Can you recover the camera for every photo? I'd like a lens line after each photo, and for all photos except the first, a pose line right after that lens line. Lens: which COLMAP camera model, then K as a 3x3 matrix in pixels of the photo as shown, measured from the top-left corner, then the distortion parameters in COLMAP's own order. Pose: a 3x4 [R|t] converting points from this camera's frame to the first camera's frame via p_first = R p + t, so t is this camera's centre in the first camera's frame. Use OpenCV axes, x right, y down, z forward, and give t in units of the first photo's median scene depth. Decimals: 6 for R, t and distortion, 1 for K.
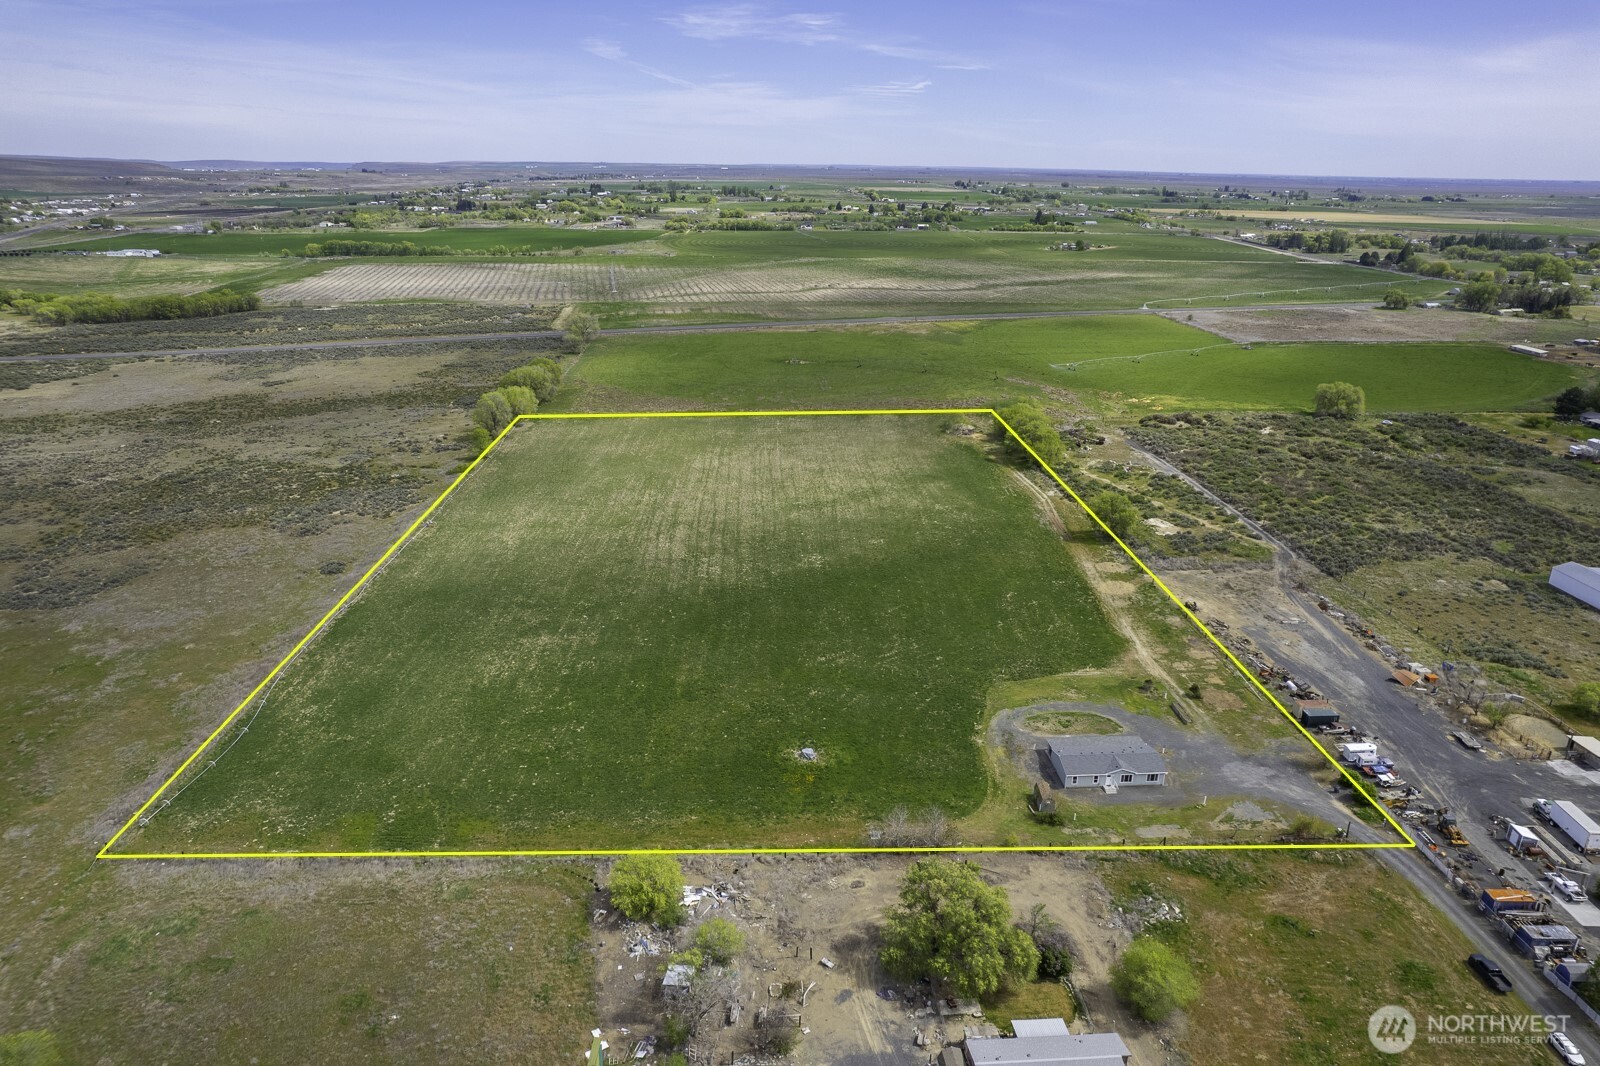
lens RADIAL K [[1054.1, 0, 800.0], [0, 1054.1, 533.0], [0, 0, 1]] dist [-0.087334, 0.083837]
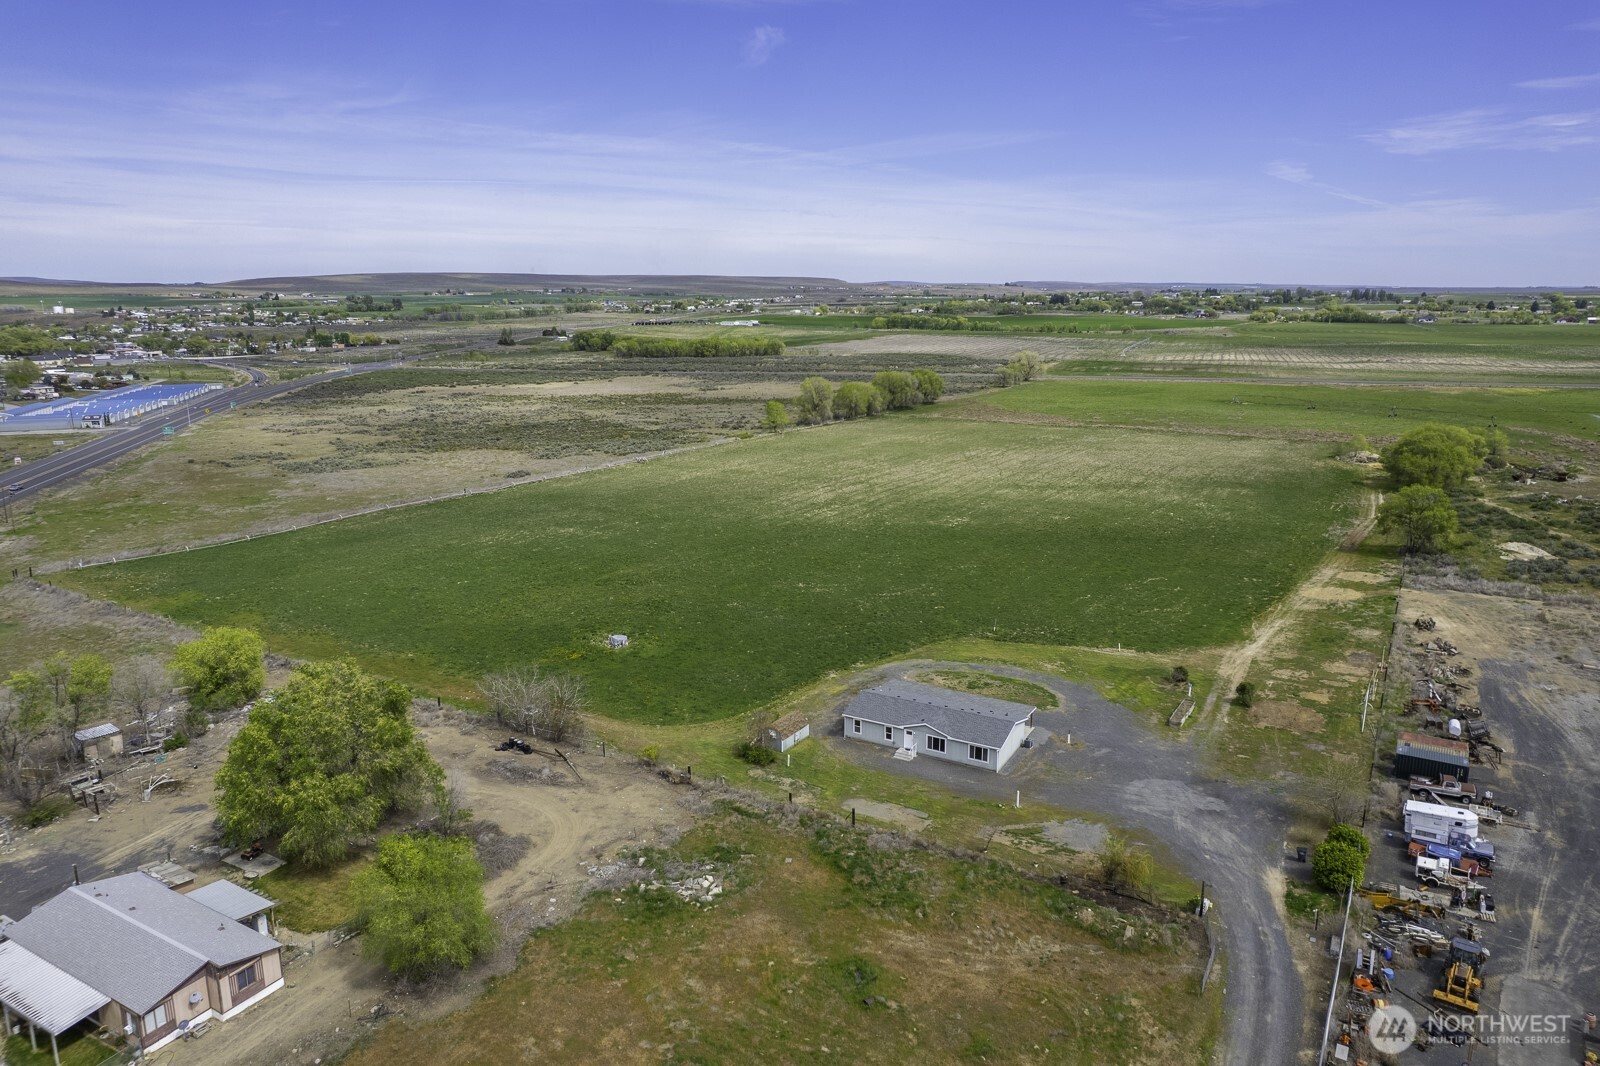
lens RADIAL K [[1054.1, 0, 800.0], [0, 1054.1, 533.0], [0, 0, 1]] dist [-0.087334, 0.083837]
pose [[0.831126, 0.108623, -0.545372, 0.359379], [-0.168916, 0.983710, -0.061494, 0.105577], [0.529809, 0.143231, 0.835935, 0.275917]]
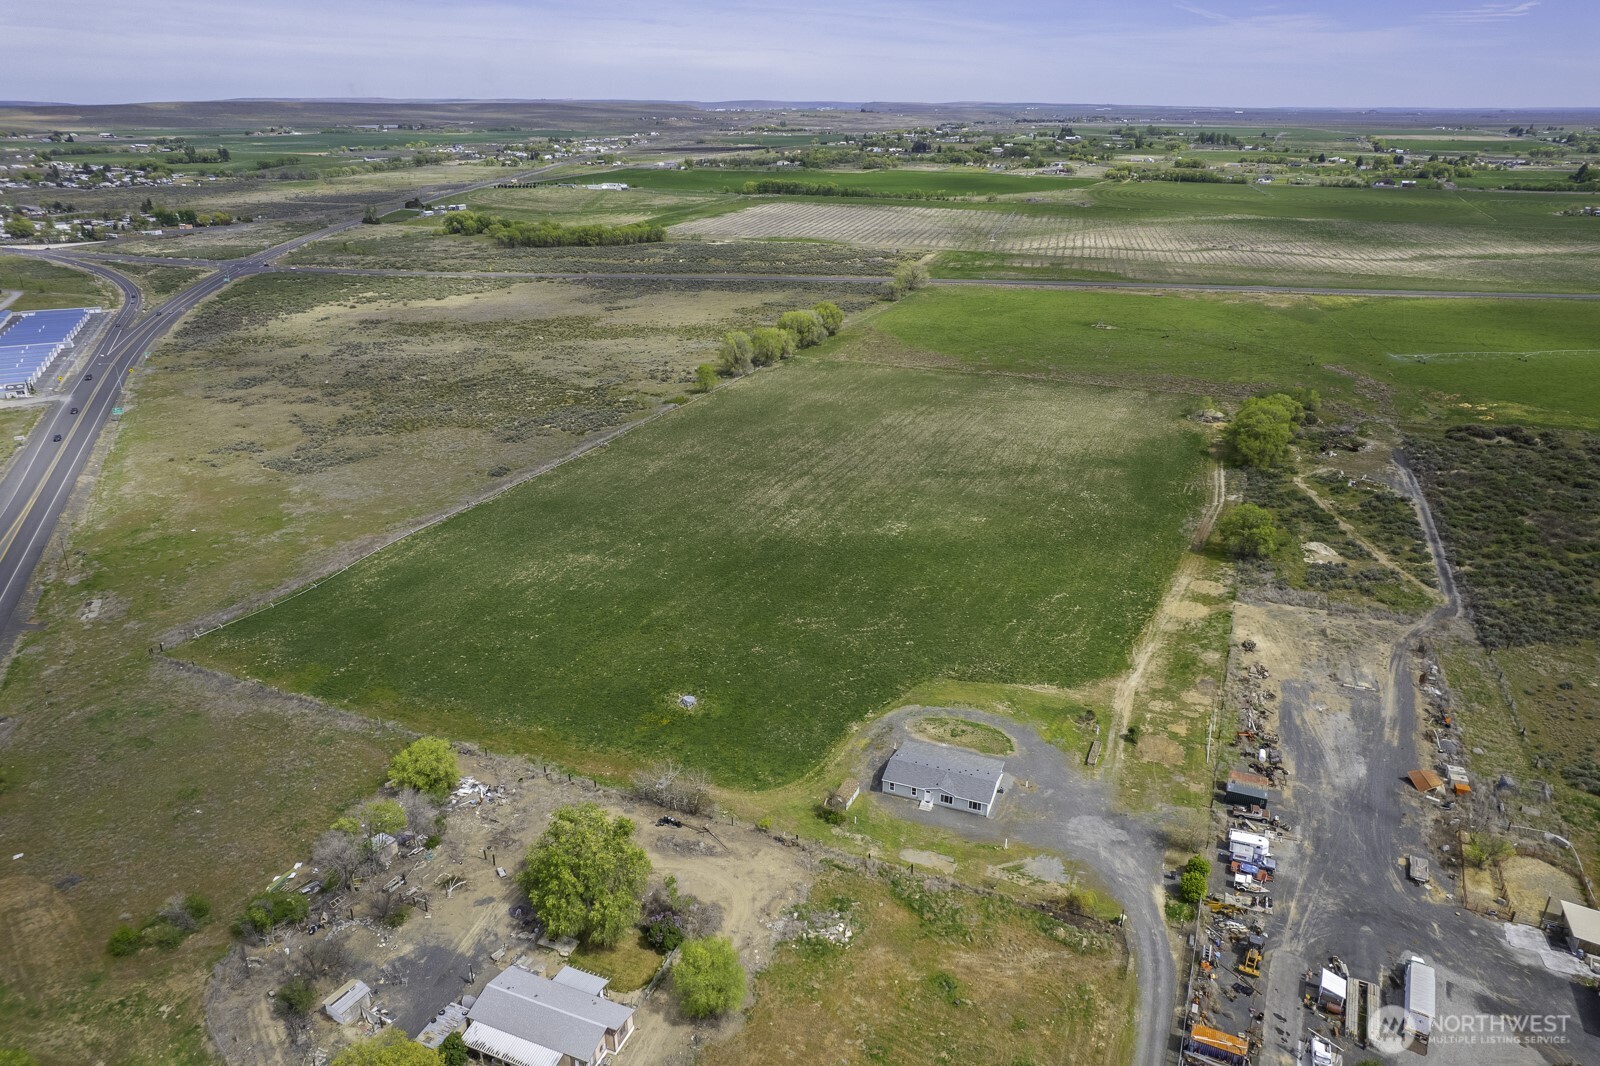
lens RADIAL K [[1056.6, 0, 807.8], [0, 1056.6, 534.7], [0, 0, 1]] dist [-0.077559, 0.065162]
pose [[0.902816, 0.155353, -0.400985, 0.343974], [-0.134955, 0.987712, 0.078817, -0.035253], [0.408302, -0.017043, 0.912688, 0.061314]]
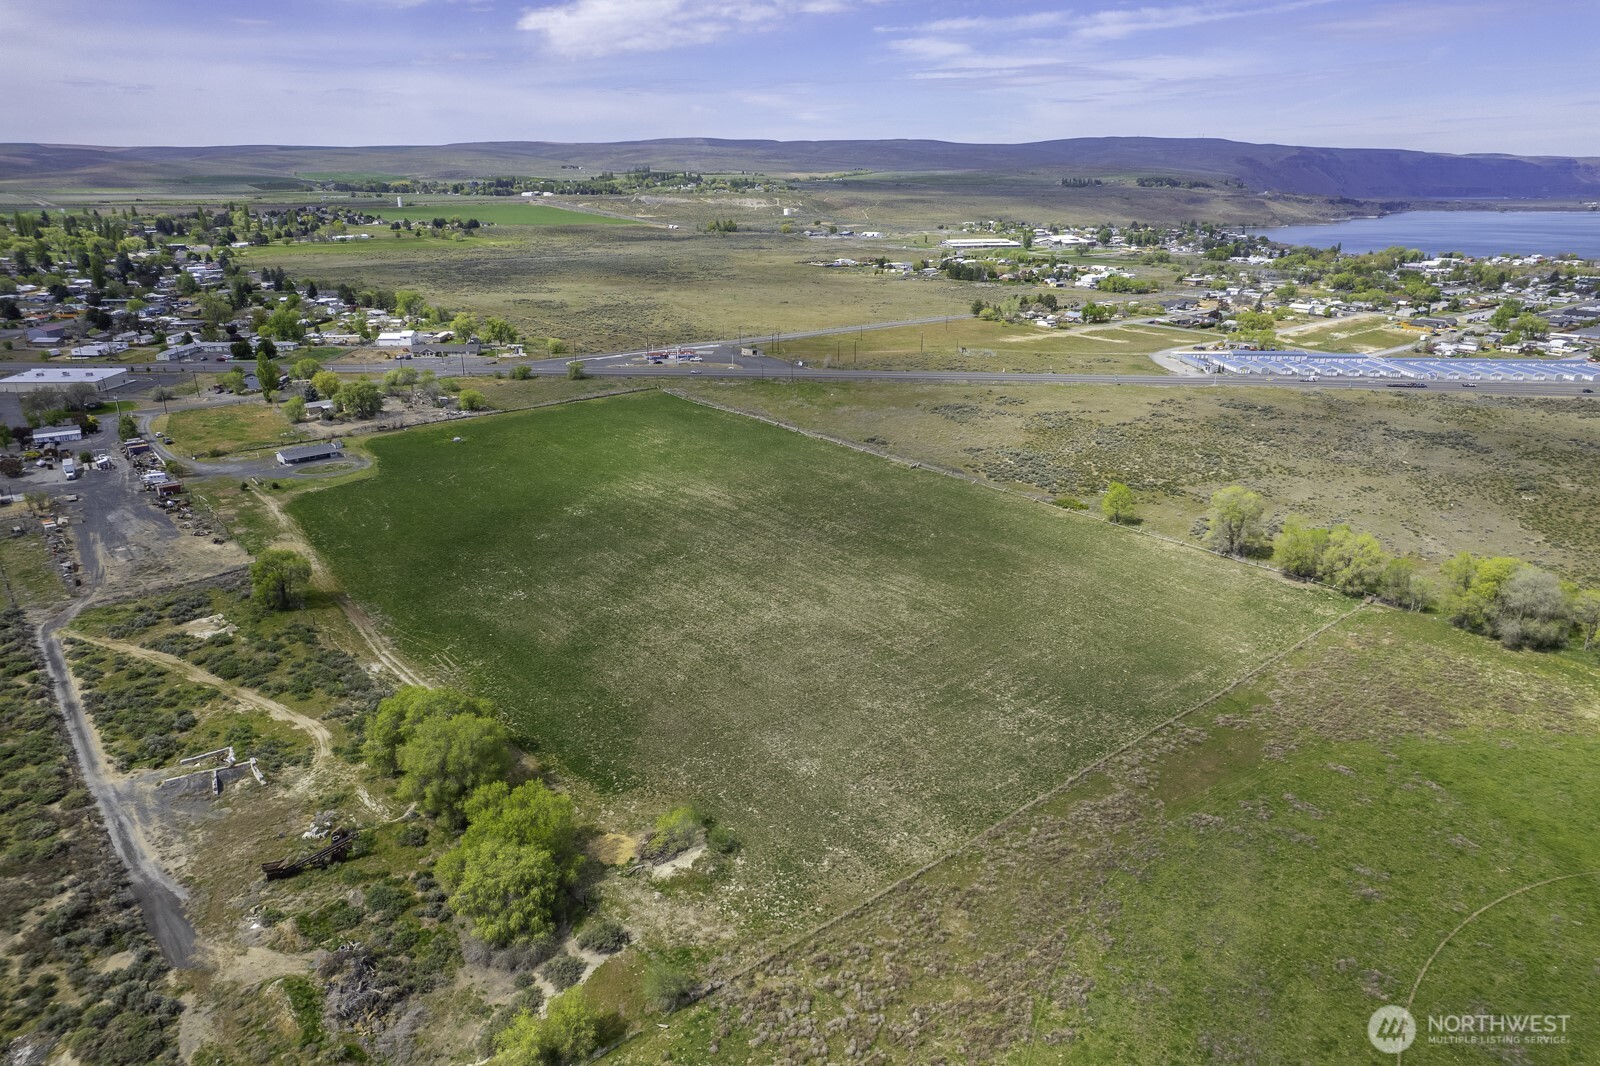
lens RADIAL K [[1054.1, 0, 800.0], [0, 1054.1, 533.0], [0, 0, 1]] dist [-0.087334, 0.083837]
pose [[-0.786608, 0.189463, -0.587667, 0.486325], [-0.212928, 0.810141, 0.546199, -0.614323], [0.579577, 0.554775, -0.596921, 1.836492]]
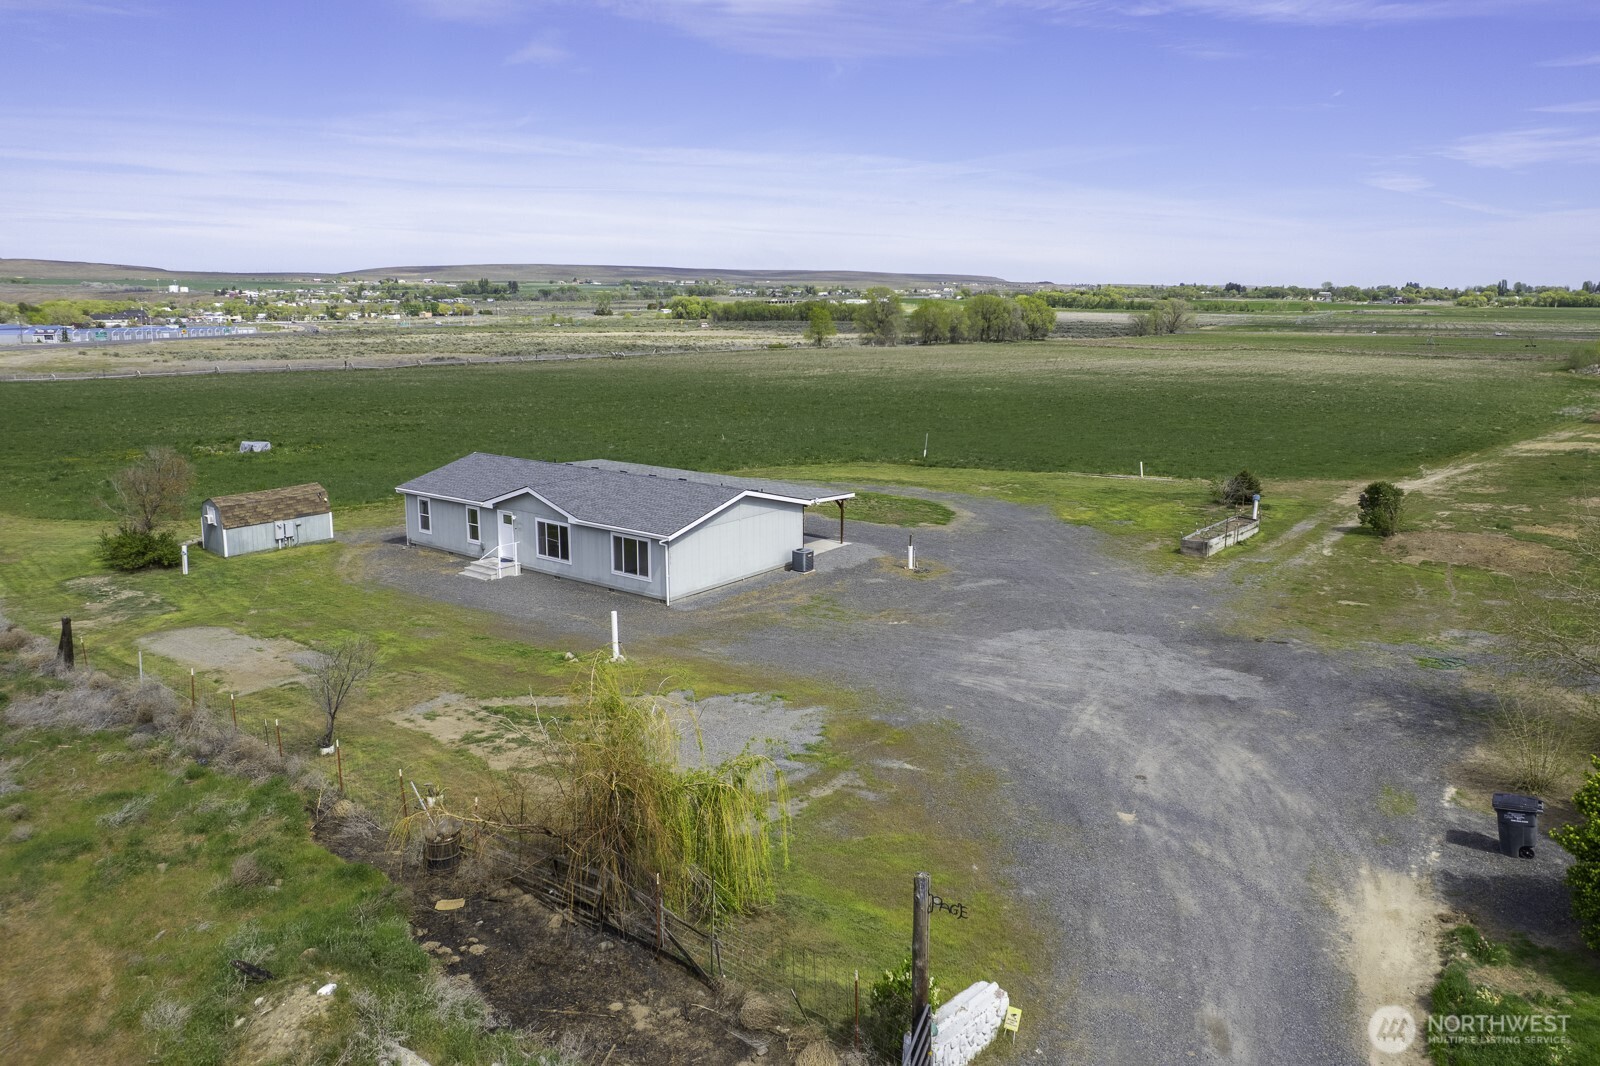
lens RADIAL K [[1117.7, 0, 825.9], [0, 1117.7, 536.7], [0, 0, 1]] dist [-0.093168, 0.083179]
pose [[0.760844, 0.121454, -0.637468, 0.335661], [-0.200761, 0.978192, -0.053245, 0.149701], [0.617100, 0.168490, 0.768635, 0.533280]]
